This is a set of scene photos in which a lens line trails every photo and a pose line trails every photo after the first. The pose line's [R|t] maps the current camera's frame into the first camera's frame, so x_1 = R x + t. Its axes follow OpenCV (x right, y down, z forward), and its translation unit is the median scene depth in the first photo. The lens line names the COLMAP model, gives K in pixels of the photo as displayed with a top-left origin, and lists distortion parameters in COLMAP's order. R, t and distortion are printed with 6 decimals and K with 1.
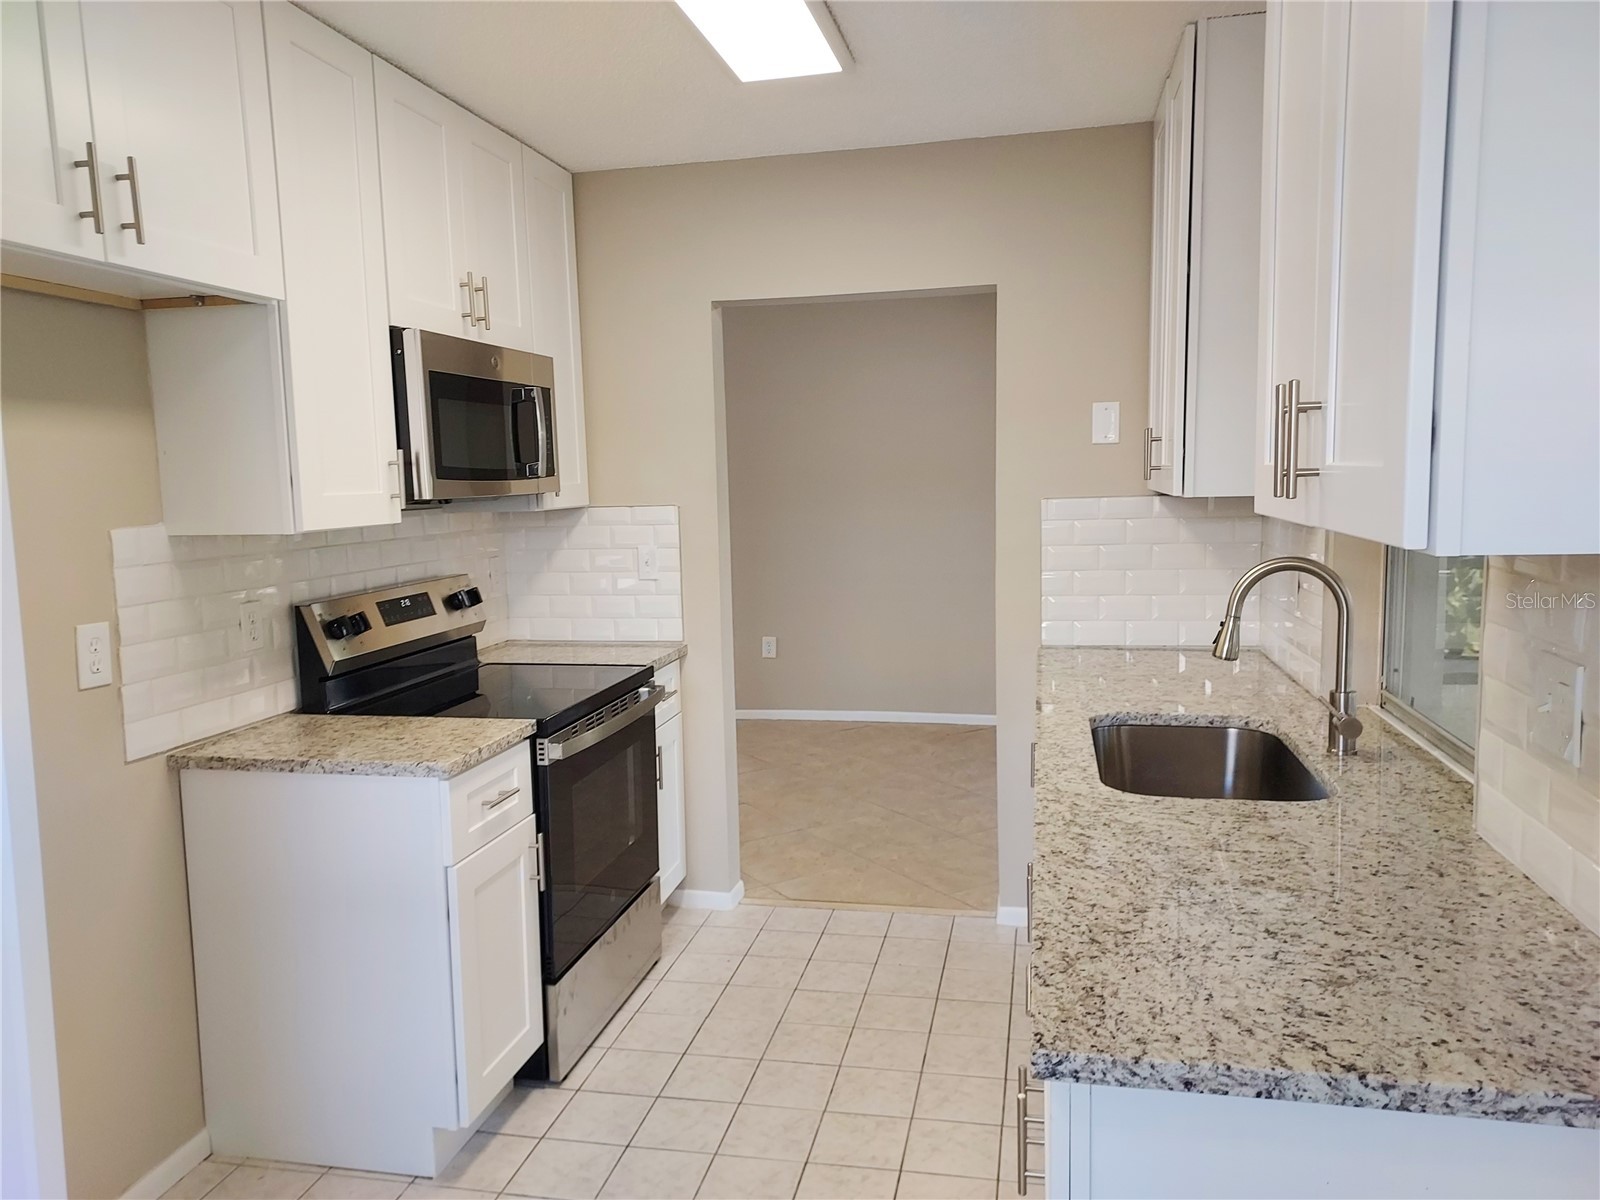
lens RADIAL K [[1154.3, 0, 804.8], [0, 1154.3, 596.3], [0, 0, 1]] dist [0.055361, -0.021561]
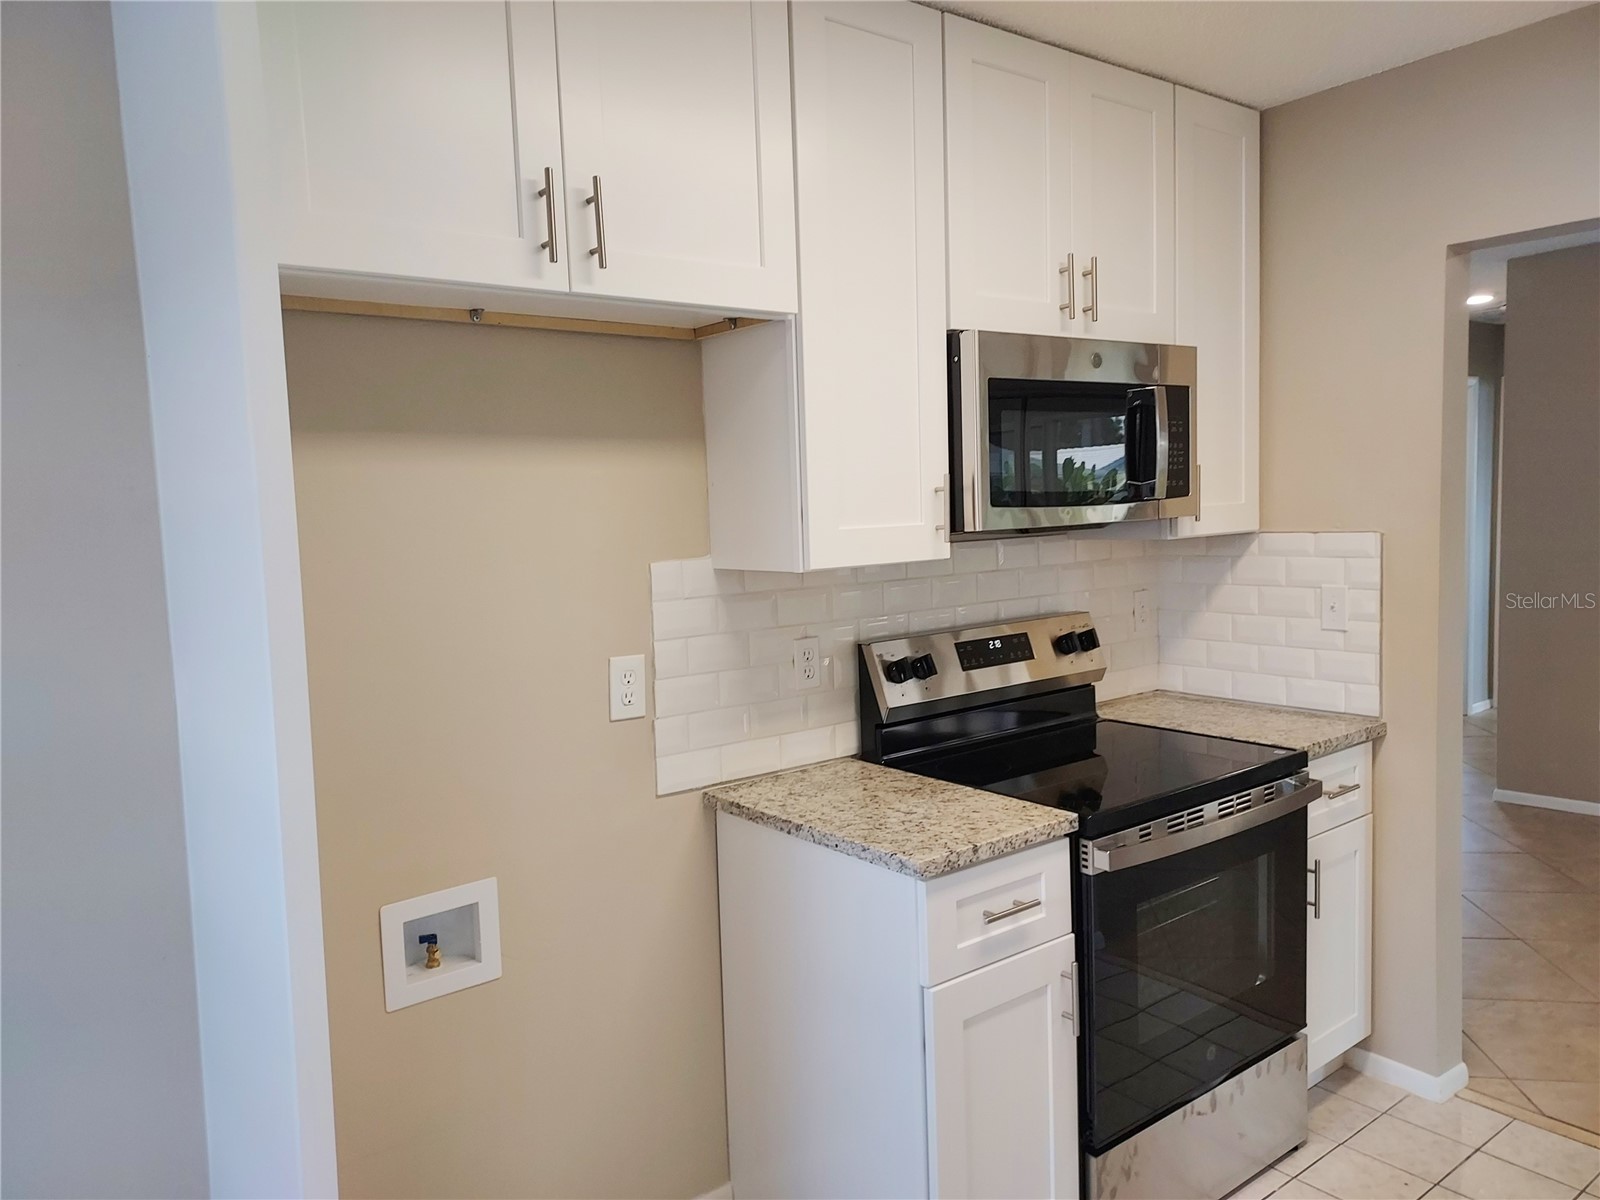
lens RADIAL K [[1154.3, 0, 797.8], [0, 1154.3, 598.9], [0, 0, 1]] dist [0.055361, -0.021561]
pose [[0.770349, 0.051820, -0.635513, 0.124282], [-0.053060, 0.998445, 0.017097, -0.046482], [0.635411, 0.020549, 0.771901, 0.300091]]
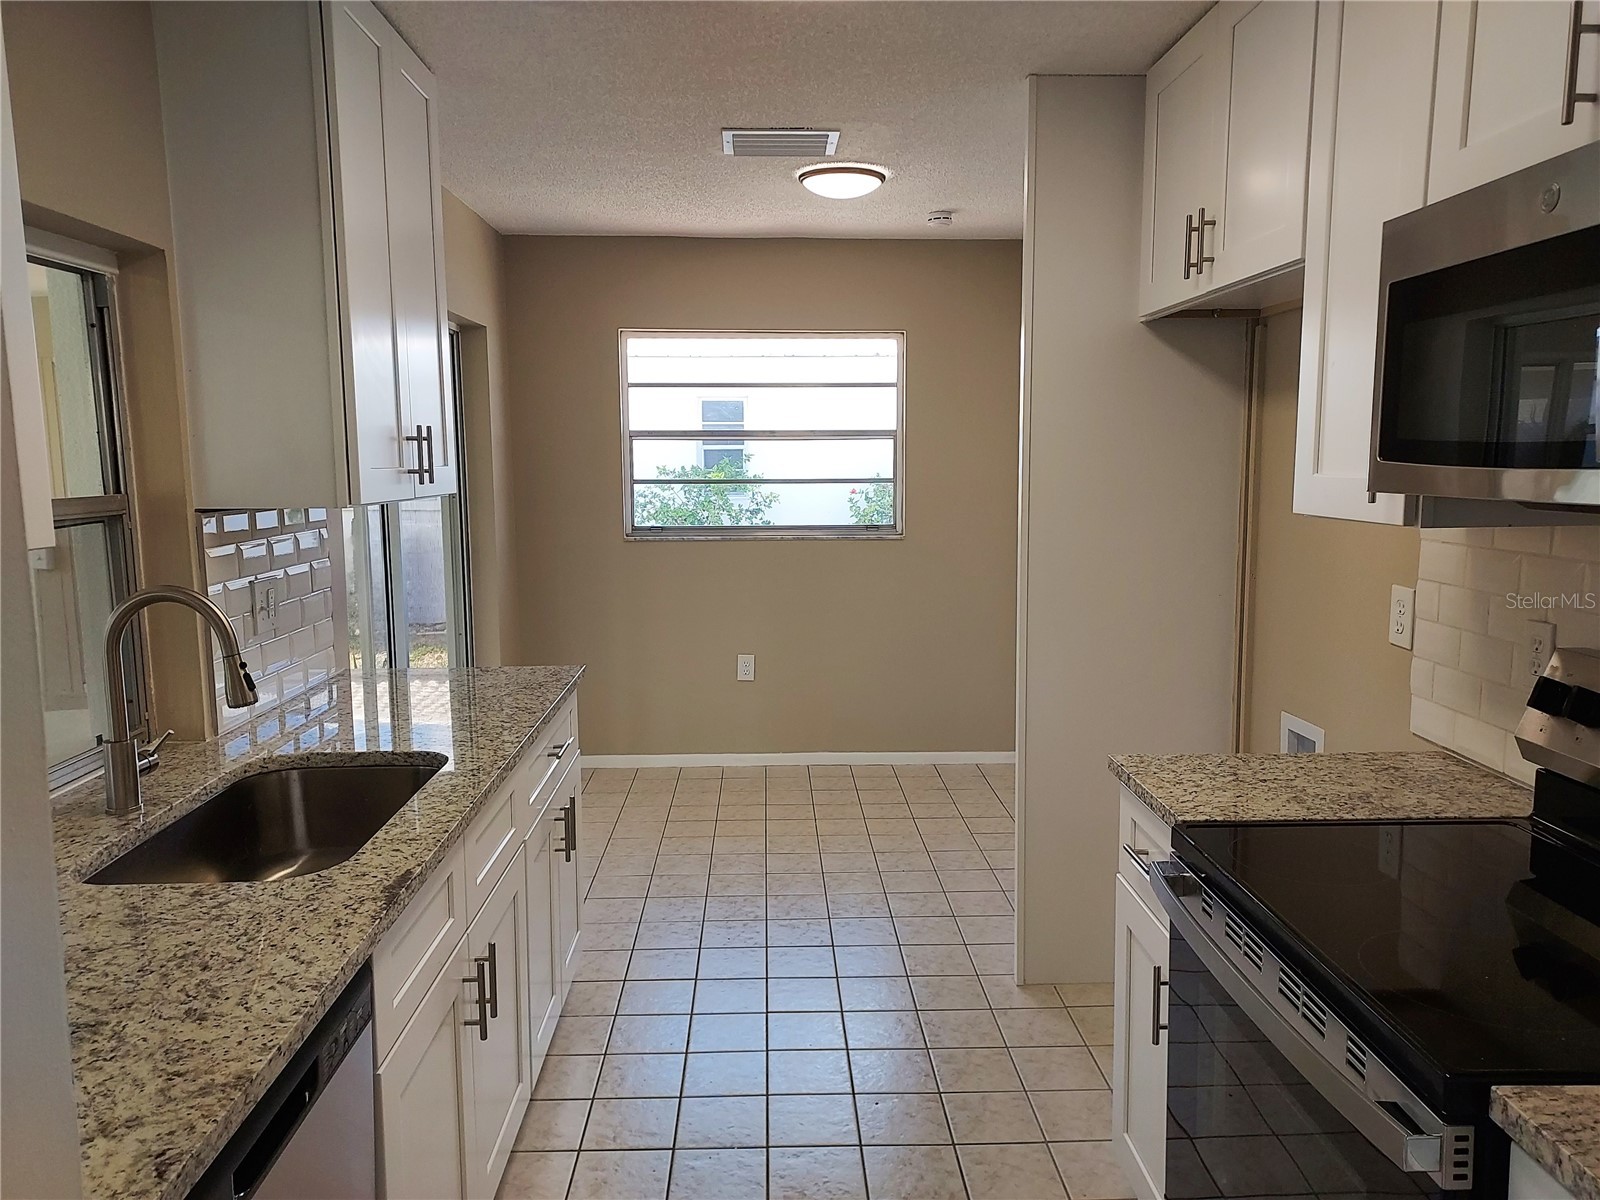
lens RADIAL K [[1154.3, 0, 800.0], [0, 1154.3, 597.5], [0, 0, 1]] dist [0.055361, -0.021561]
pose [[-0.970439, 0.061900, -0.233272, 0.148857], [0.005300, 0.971782, 0.235820, -0.199570], [0.241287, 0.227612, -0.943384, 1.711411]]
